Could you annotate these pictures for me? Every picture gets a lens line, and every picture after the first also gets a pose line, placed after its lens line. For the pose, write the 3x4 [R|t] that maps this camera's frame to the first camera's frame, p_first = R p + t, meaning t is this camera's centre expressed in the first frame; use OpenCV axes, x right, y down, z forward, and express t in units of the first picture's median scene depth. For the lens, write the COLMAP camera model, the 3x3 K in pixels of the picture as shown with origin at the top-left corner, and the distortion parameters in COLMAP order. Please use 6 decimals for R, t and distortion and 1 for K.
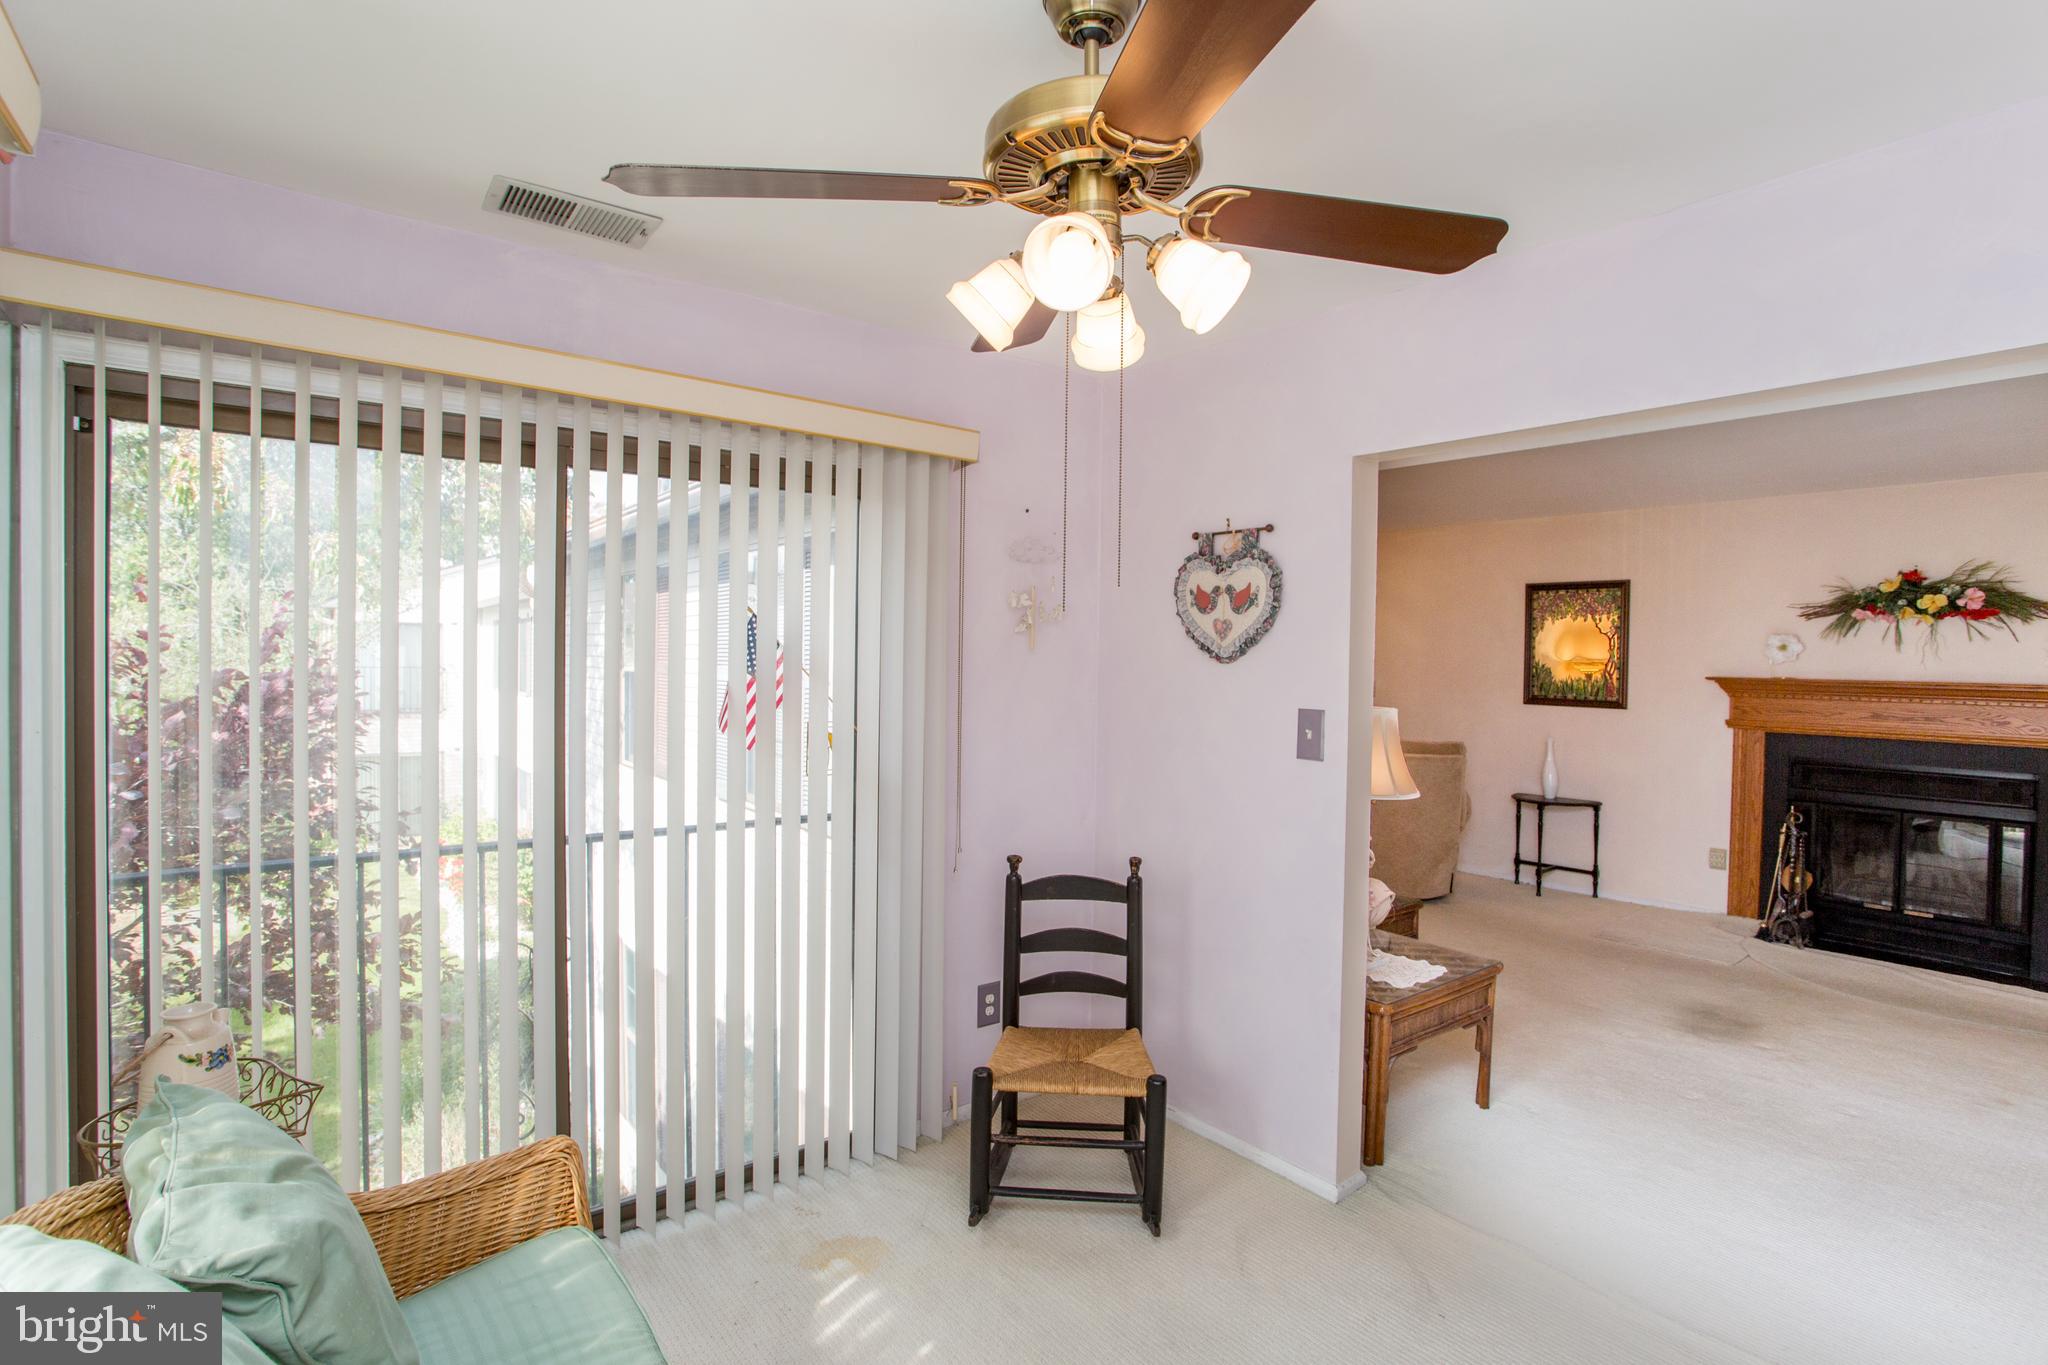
lens RADIAL K [[989.4, 0, 1015.6], [0, 989.4, 673.2], [0, 0, 1]] dist [-0.074704, 0.029833]
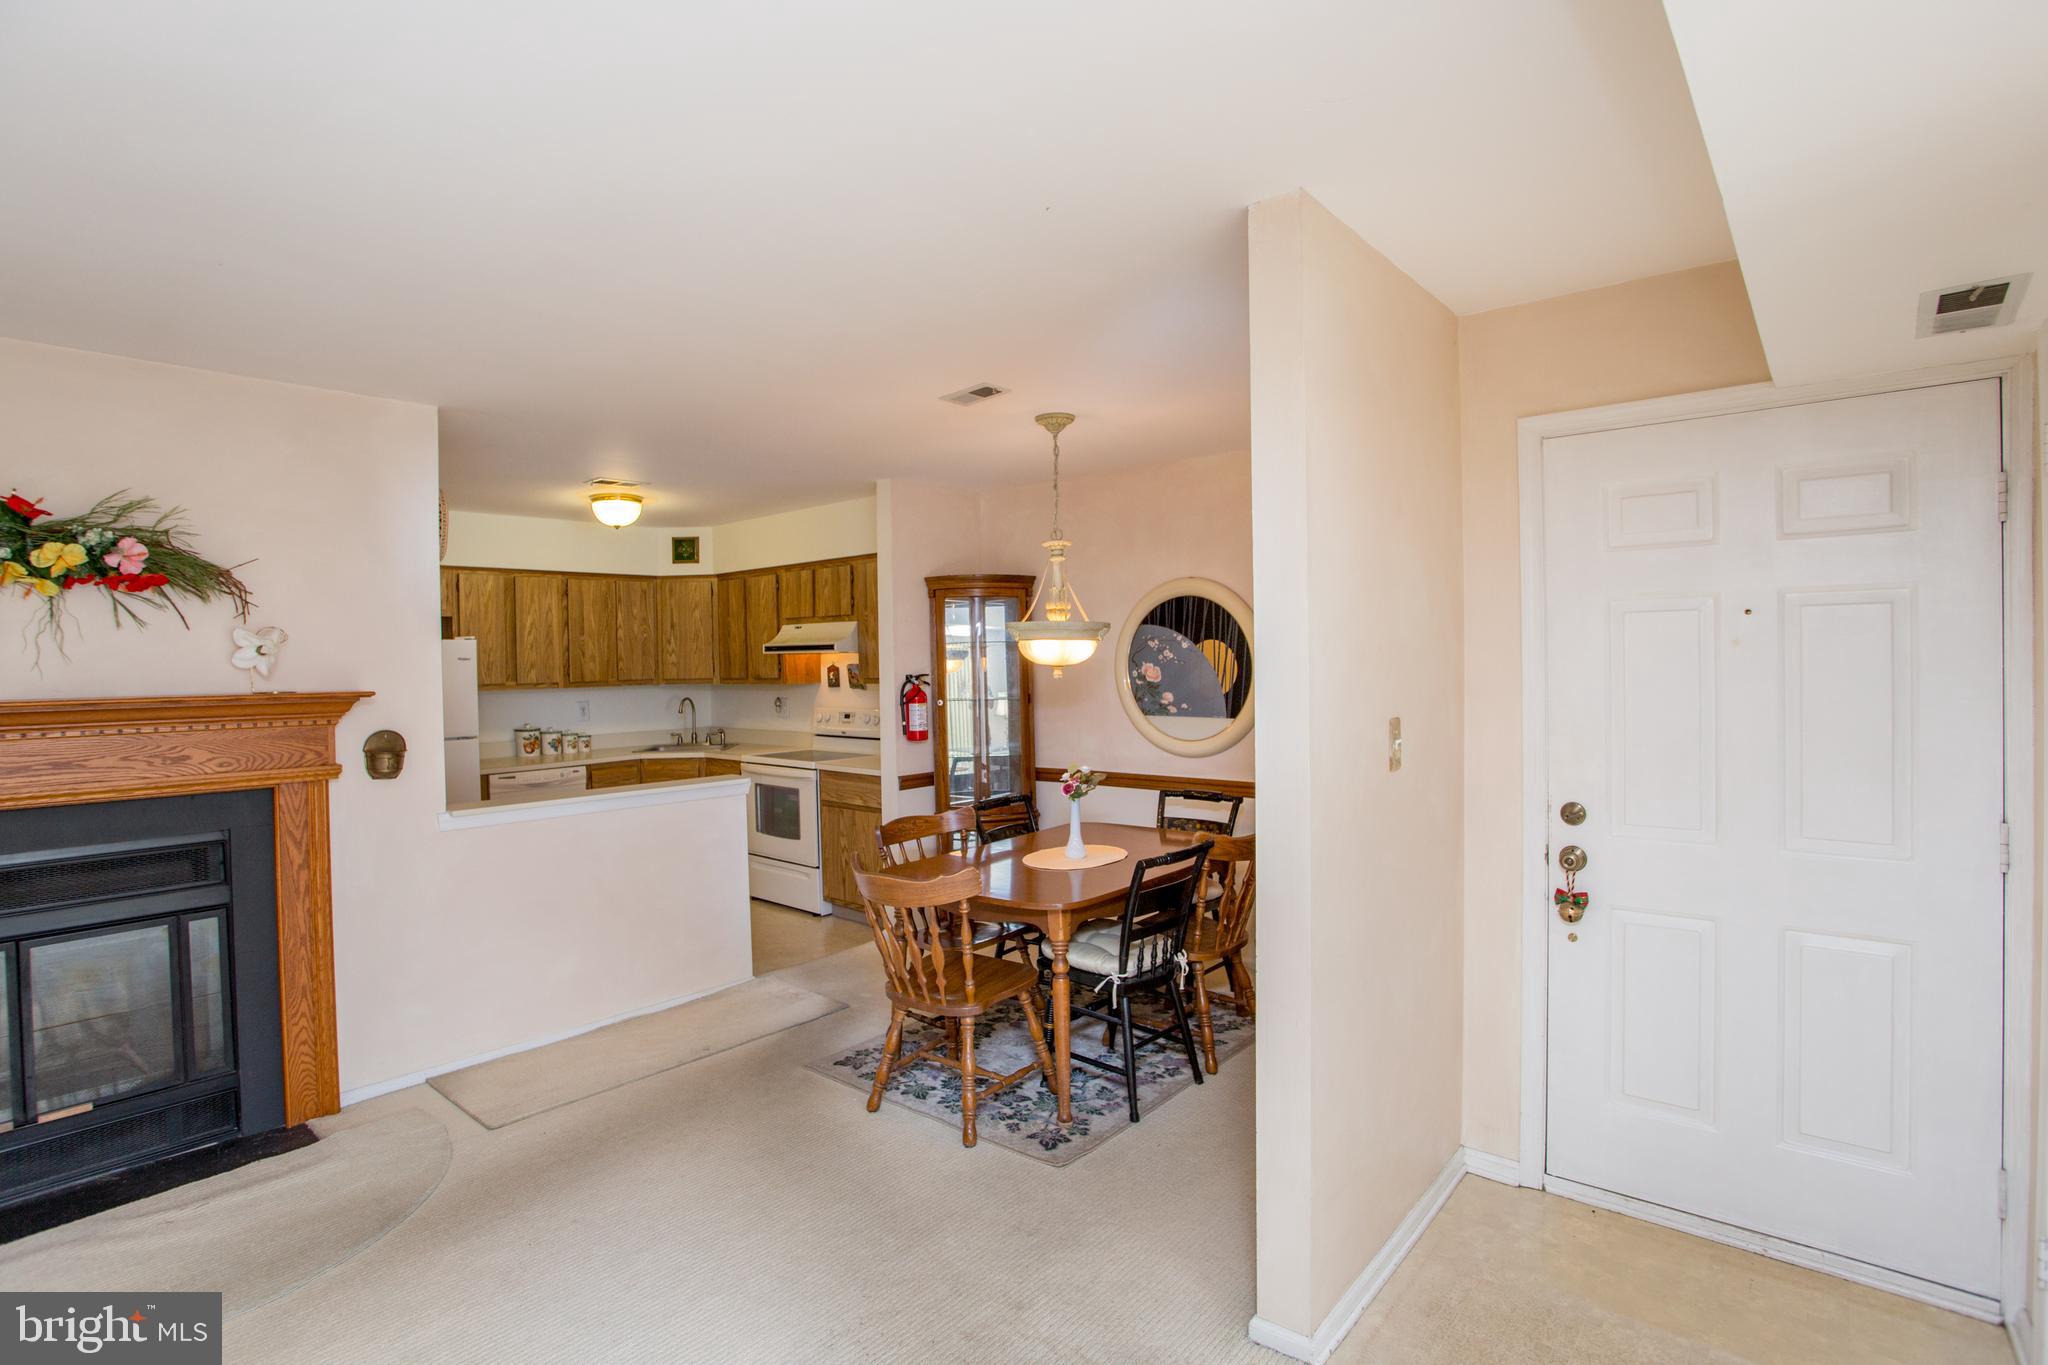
lens RADIAL K [[993.2, 0, 1015.3], [0, 993.2, 673.6], [0, 0, 1]] dist [-0.098394, 0.041240]
pose [[-0.192103, -0.030319, 0.980906, 0.295681], [0.027706, 0.998957, 0.036303, -0.009859], [-0.980984, 0.034150, -0.191062, 0.518036]]
